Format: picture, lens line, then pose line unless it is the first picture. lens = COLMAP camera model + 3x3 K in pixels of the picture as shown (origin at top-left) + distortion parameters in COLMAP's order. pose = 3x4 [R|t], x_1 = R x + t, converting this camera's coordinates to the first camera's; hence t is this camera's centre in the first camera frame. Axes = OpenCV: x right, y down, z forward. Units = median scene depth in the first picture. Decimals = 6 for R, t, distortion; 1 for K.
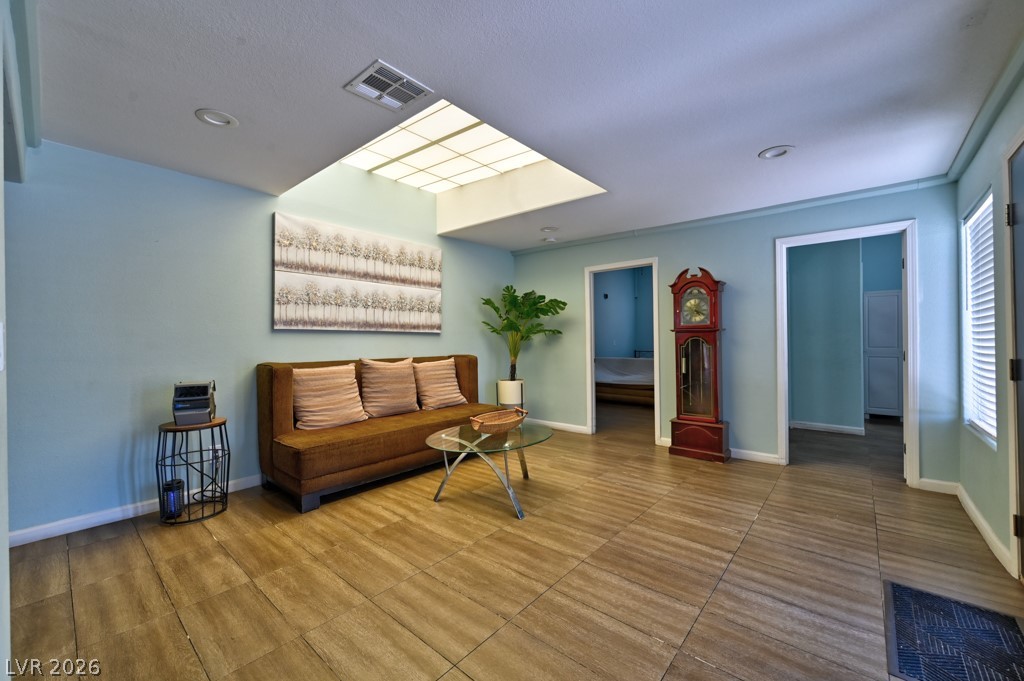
lens RADIAL K [[402.9, 0, 512.1], [0, 402.9, 339.8], [0, 0, 1]] dist [0.000725, -0.001587]
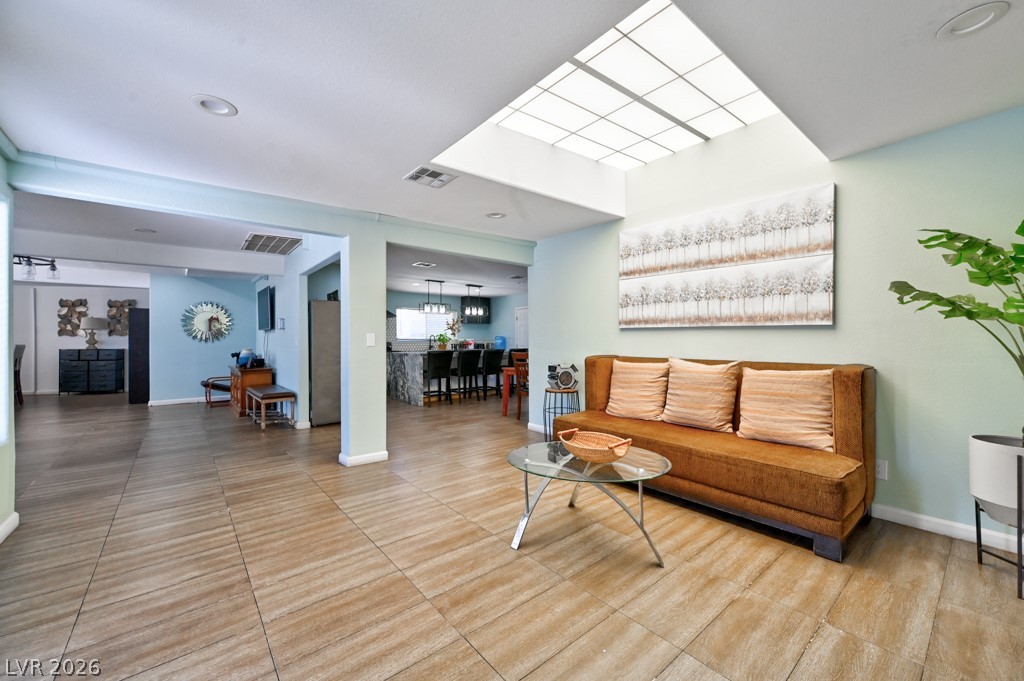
lens RADIAL K [[402.9, 0, 520.3], [0, 402.9, 339.4], [0, 0, 1]] dist [0.000725, -0.001587]
pose [[-0.154178, 0.008623, -0.988006, 0.624579], [0.003784, 0.999960, 0.008137, -0.003424], [0.988036, -0.002484, -0.154204, 0.833324]]
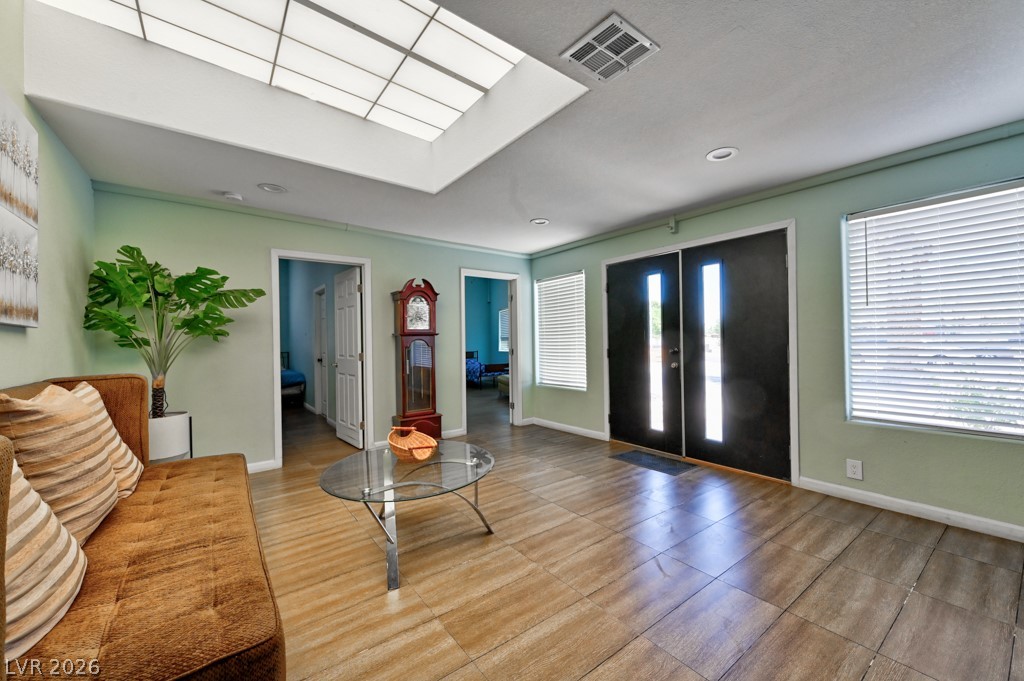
lens RADIAL K [[402.9, 0, 522.4], [0, 402.9, 338.9], [0, 0, 1]] dist [0.000725, -0.001587]
pose [[0.207149, 0.012364, 0.978231, -0.632903], [0.013194, 0.999794, -0.015430, 0.010899], [-0.978220, 0.016103, 0.206943, 0.532496]]
